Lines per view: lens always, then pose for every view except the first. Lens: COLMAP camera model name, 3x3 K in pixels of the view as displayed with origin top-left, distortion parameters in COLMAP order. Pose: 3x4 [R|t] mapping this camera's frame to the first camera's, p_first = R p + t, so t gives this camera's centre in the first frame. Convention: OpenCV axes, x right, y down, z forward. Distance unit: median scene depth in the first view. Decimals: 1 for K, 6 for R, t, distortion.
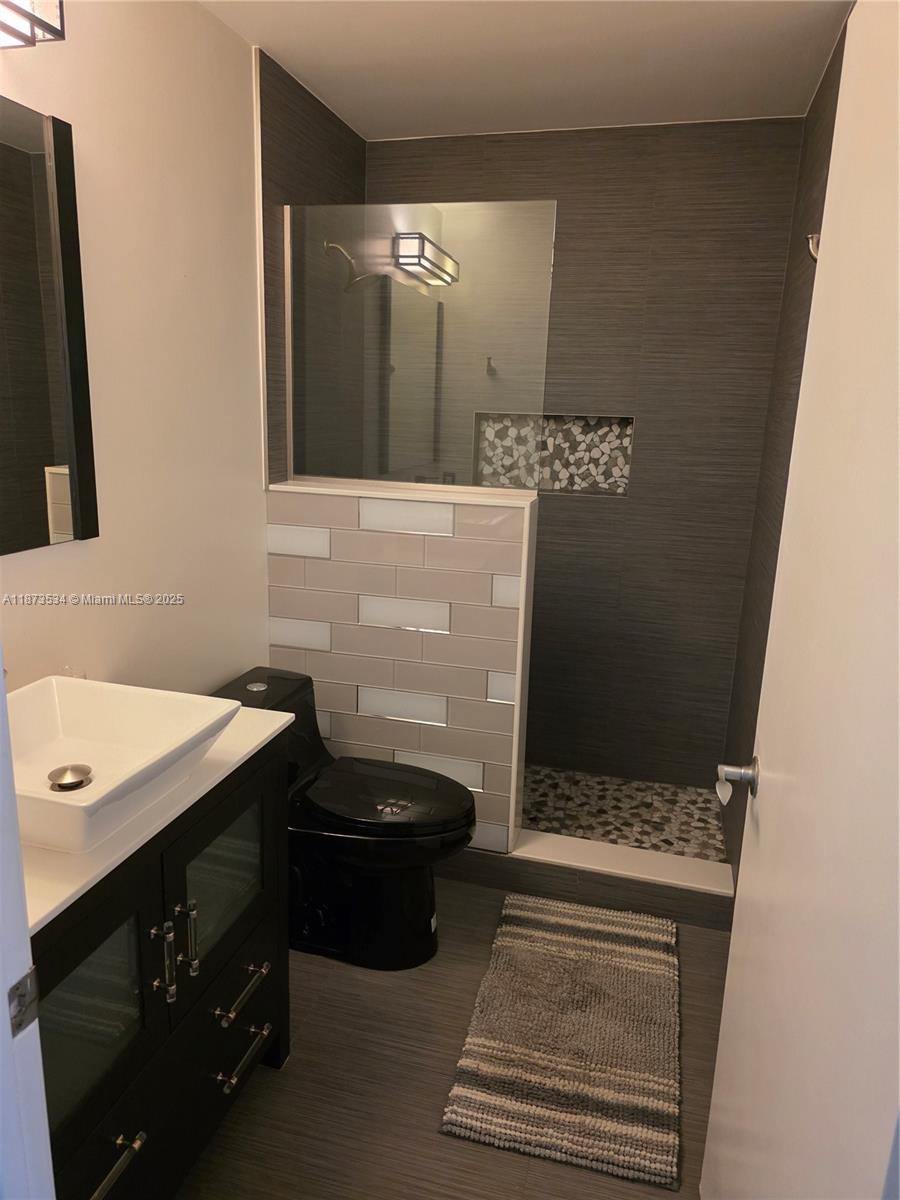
lens RADIAL K [[810.4, 0, 449.3], [0, 810.4, 603.5], [0, 0, 1]] dist [0.058246, -0.059550]
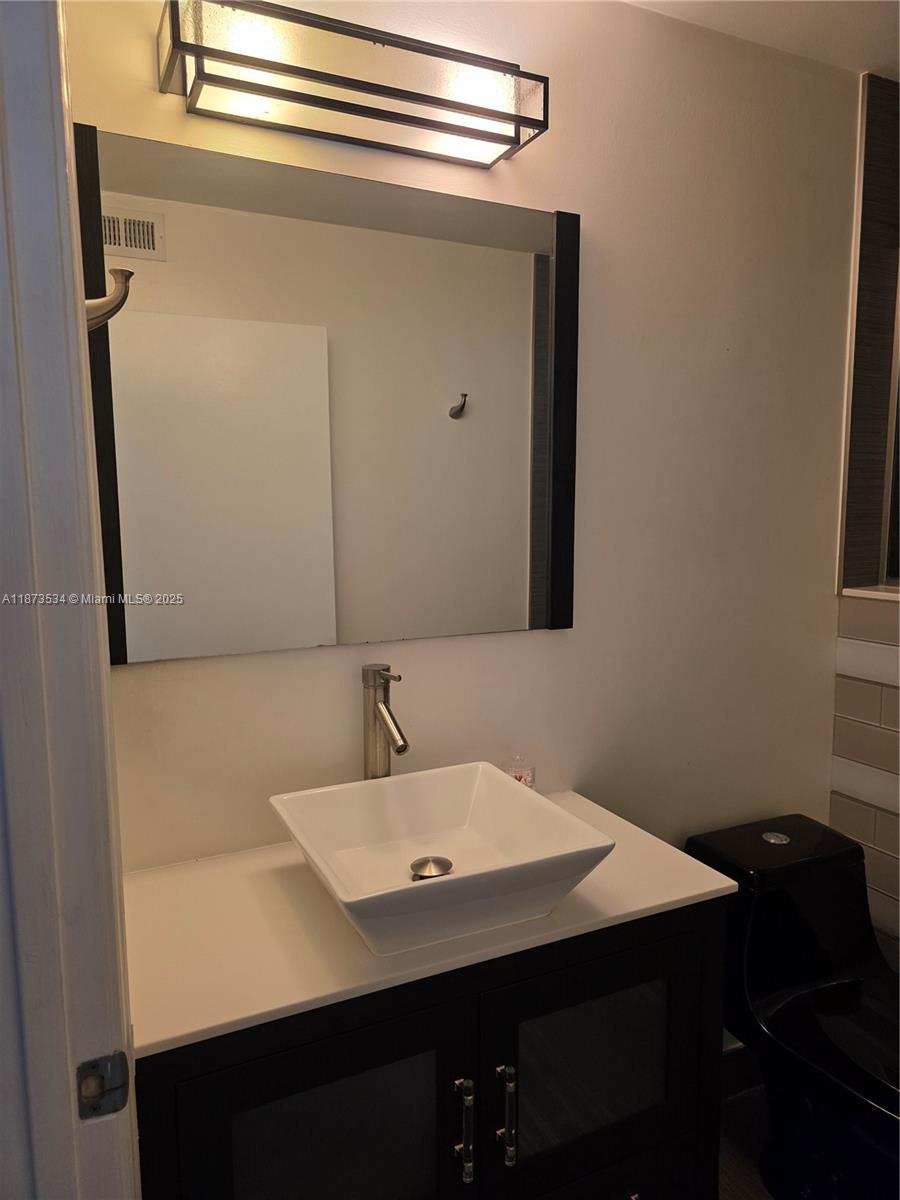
lens RADIAL K [[810.4, 0, 449.3], [0, 810.4, 603.5], [0, 0, 1]] dist [0.058246, -0.059550]
pose [[0.644556, 0.062857, -0.761969, 0.158991], [-0.163480, 0.984896, -0.057041, -0.026239], [0.746875, 0.161333, 0.645097, 0.225687]]
